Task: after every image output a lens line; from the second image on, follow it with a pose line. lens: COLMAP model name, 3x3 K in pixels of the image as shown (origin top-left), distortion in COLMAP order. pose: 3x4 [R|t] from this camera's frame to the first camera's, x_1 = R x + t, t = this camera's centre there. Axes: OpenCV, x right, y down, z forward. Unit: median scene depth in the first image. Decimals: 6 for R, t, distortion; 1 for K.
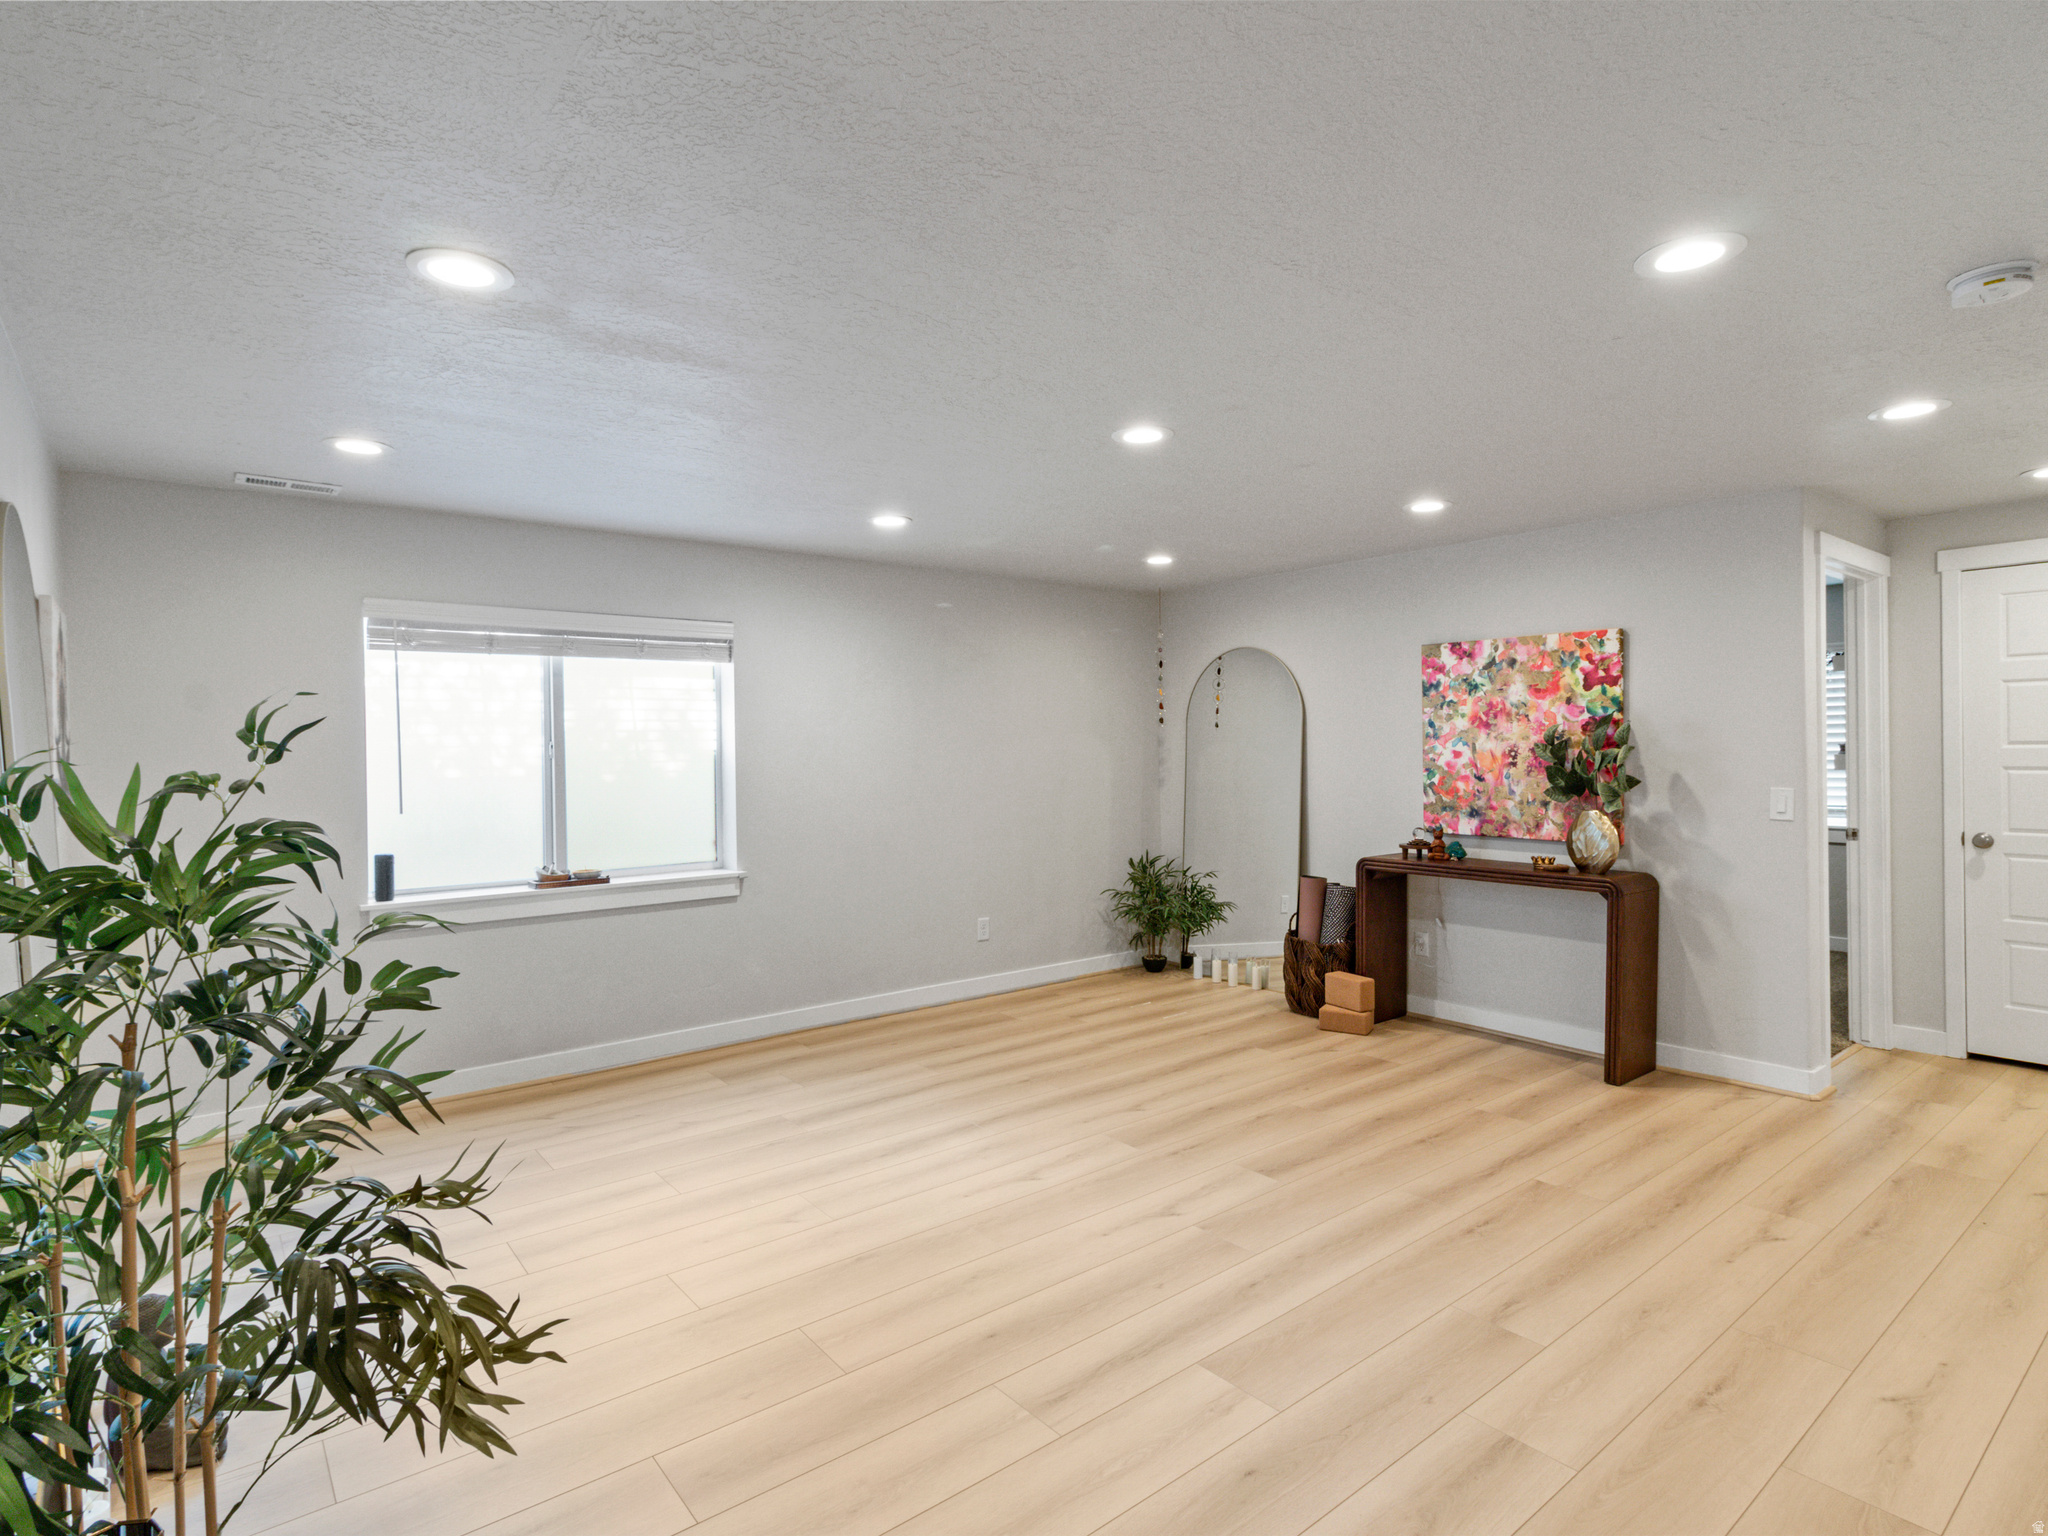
lens RADIAL K [[1077.9, 0, 1022.1], [0, 1077.9, 760.2], [0, 0, 1]] dist [-0.000185, 0.000034]
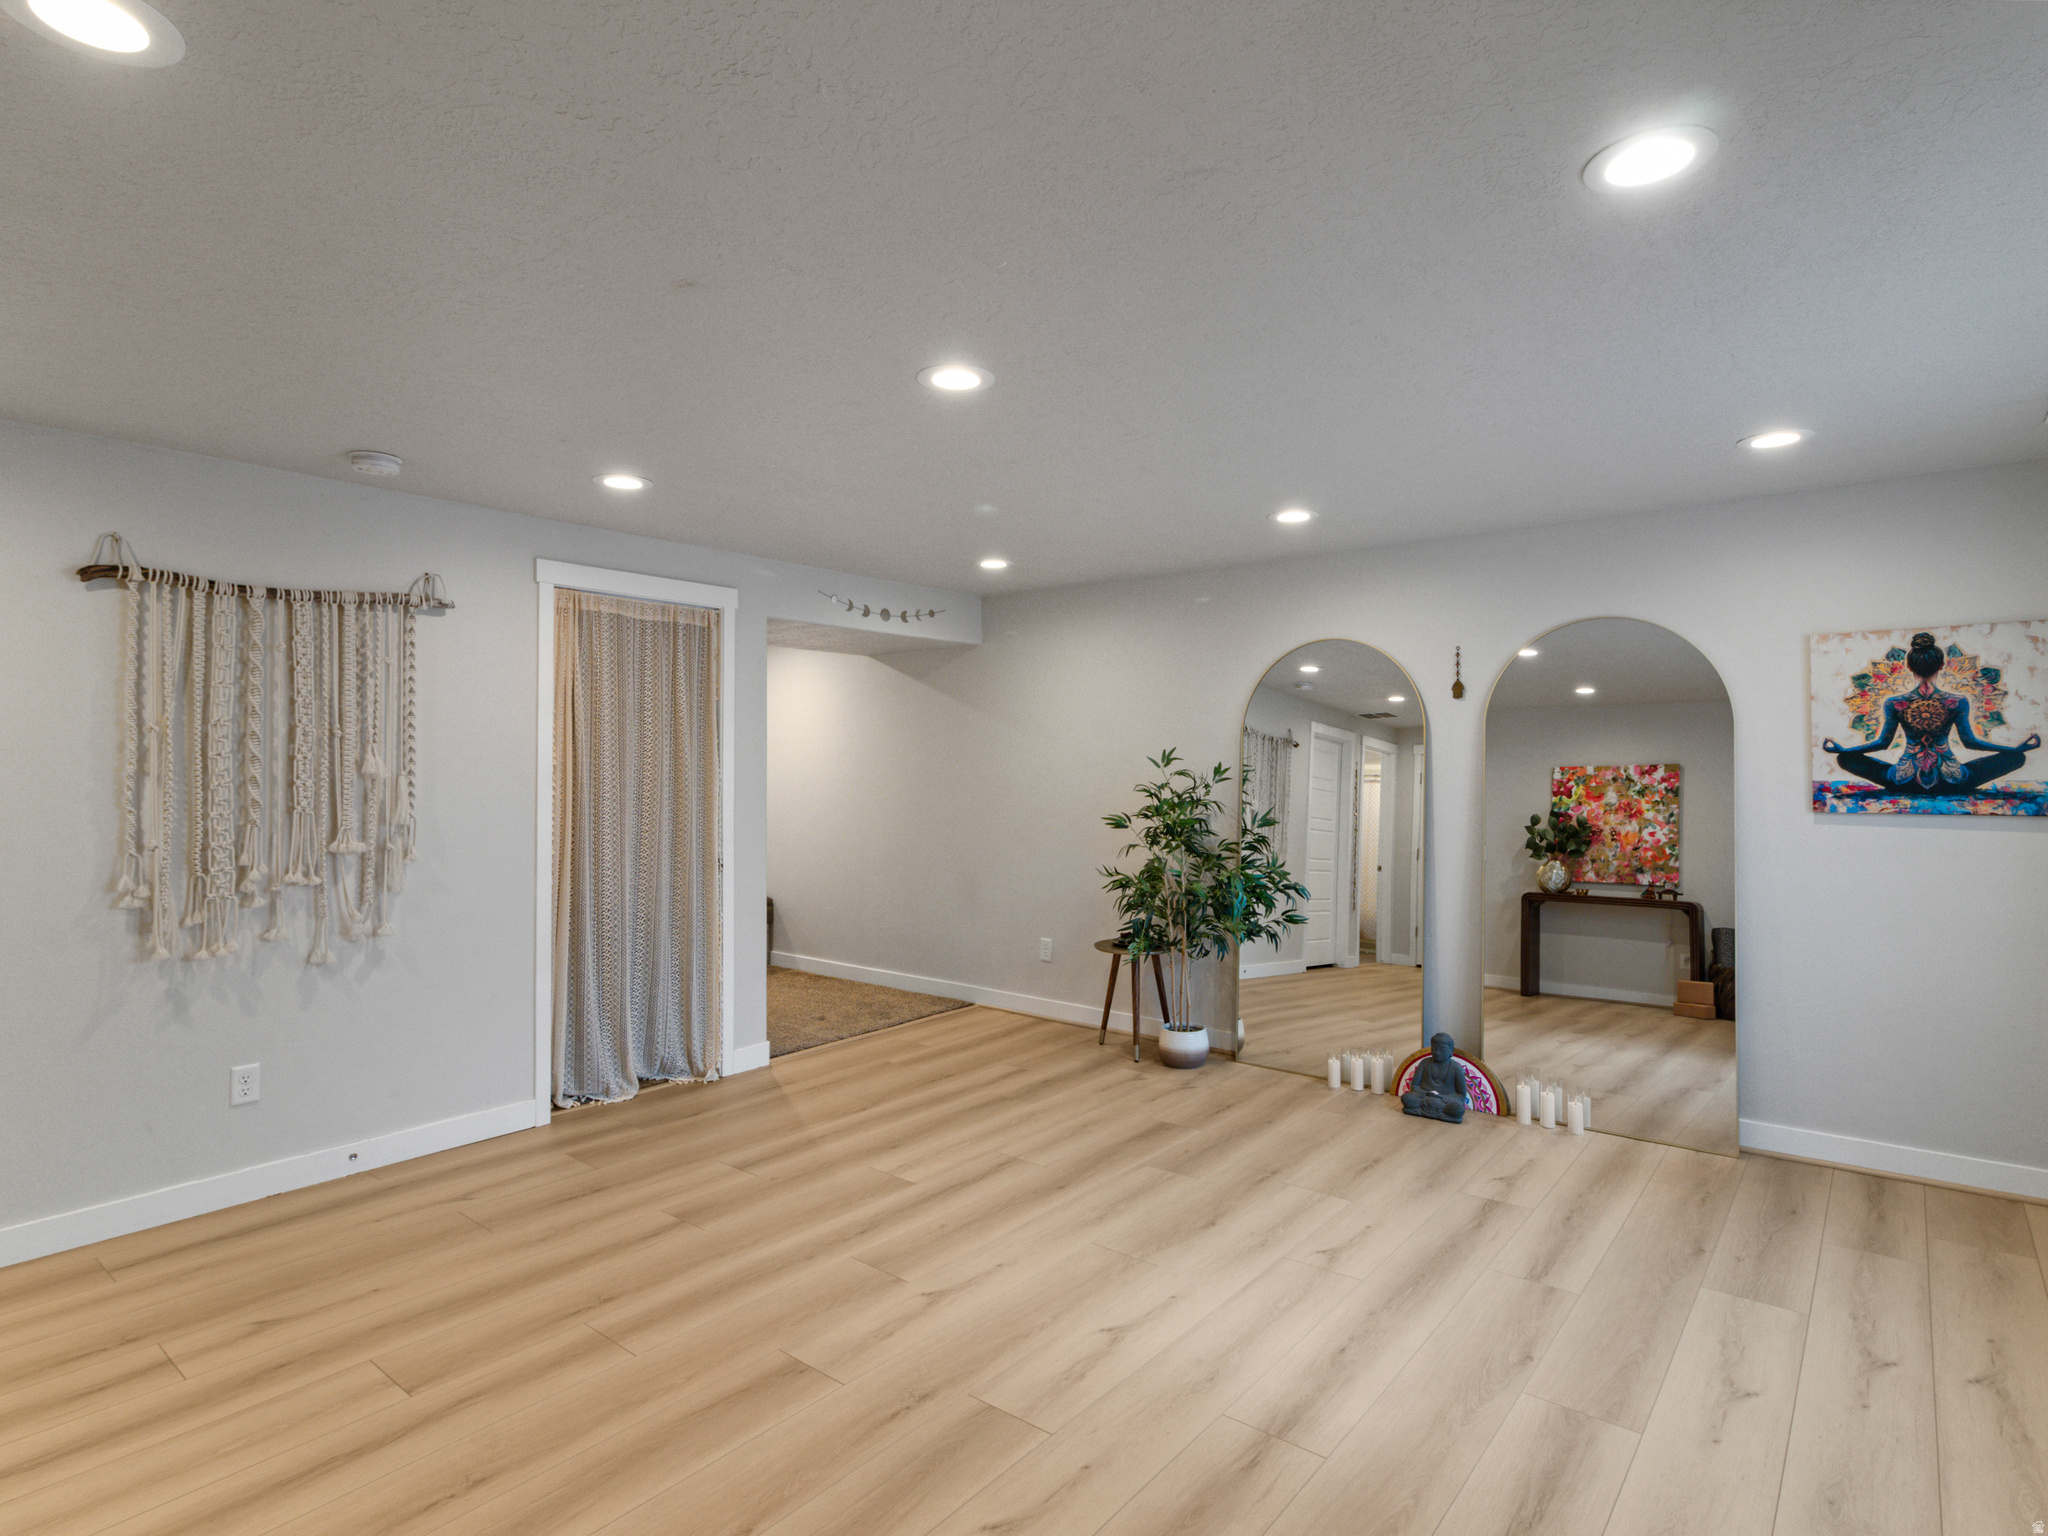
lens RADIAL K [[1077.9, 0, 1021.5], [0, 1077.9, 774.4], [0, 0, 1]] dist [-0.000185, 0.000034]
pose [[-0.977791, 0.012252, -0.209226, 0.238906], [0.009927, 0.999877, 0.012159, -0.015630], [0.209349, 0.009812, -0.977792, 1.820486]]
